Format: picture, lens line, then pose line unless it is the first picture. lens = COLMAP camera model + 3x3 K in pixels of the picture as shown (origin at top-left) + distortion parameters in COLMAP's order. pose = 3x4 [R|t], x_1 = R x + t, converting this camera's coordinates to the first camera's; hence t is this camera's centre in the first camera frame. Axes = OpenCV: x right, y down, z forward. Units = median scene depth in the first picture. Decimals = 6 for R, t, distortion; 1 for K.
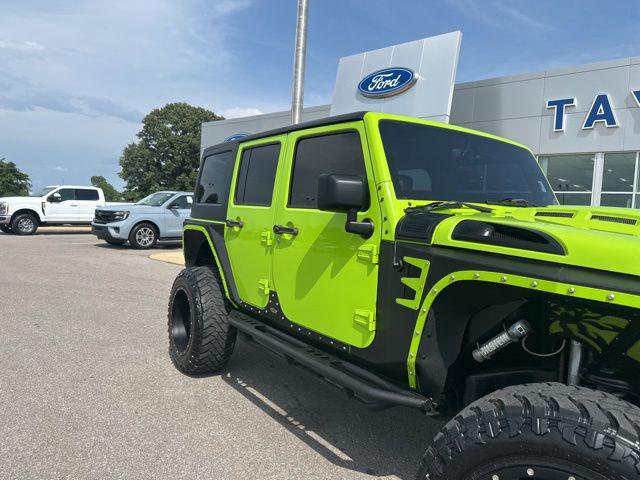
lens RADIAL K [[459.9, 0, 324.1], [0, 459.9, 239.0], [0, 0, 1]] dist [0.062447, -0.079598]
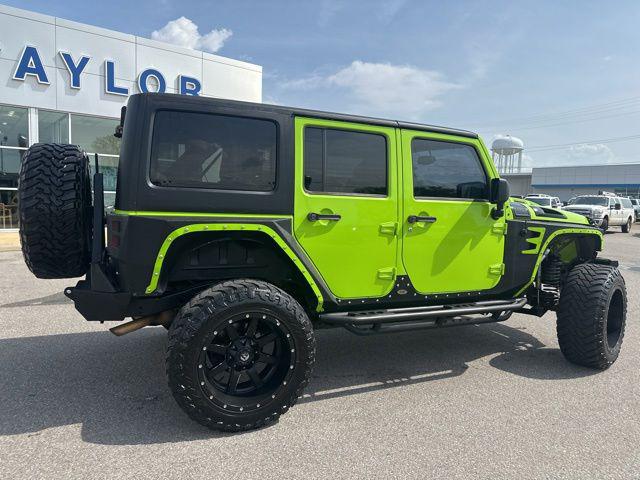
lens RADIAL K [[450.6, 0, 317.0], [0, 450.6, 237.0], [0, 0, 1]] dist [0.050444, -0.058672]
pose [[0.199781, -0.135776, 0.970388, -1.167968], [0.024845, 0.990736, 0.133509, -0.124481], [-0.979525, -0.002563, 0.201304, 0.965975]]
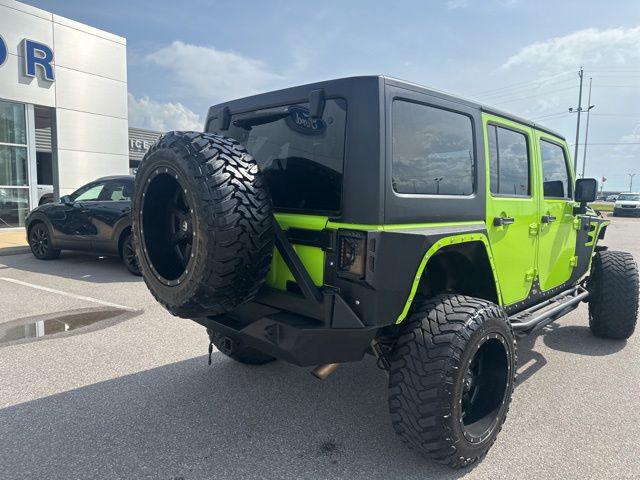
lens RADIAL K [[450.8, 0, 323.1], [0, 450.8, 246.5], [0, 0, 1]] dist [0.035967, -0.045373]
pose [[-0.176149, -0.179540, 0.967852, -1.049244], [0.012404, 0.982743, 0.184560, -0.160542], [-0.984285, 0.044515, -0.170882, 1.662119]]
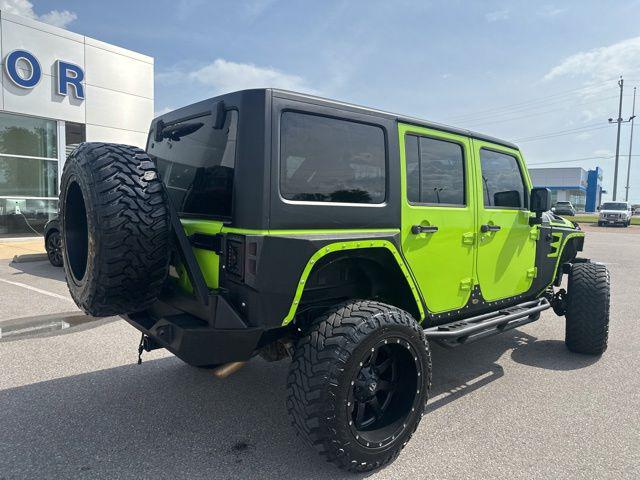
lens RADIAL K [[450.8, 0, 323.1], [0, 450.8, 246.5], [0, 0, 1]] dist [0.035967, -0.045373]
pose [[-0.097826, -0.153535, 0.983289, -1.110694], [0.014730, 0.987696, 0.155688, -0.149401], [-0.995095, 0.029714, -0.094361, 1.440898]]
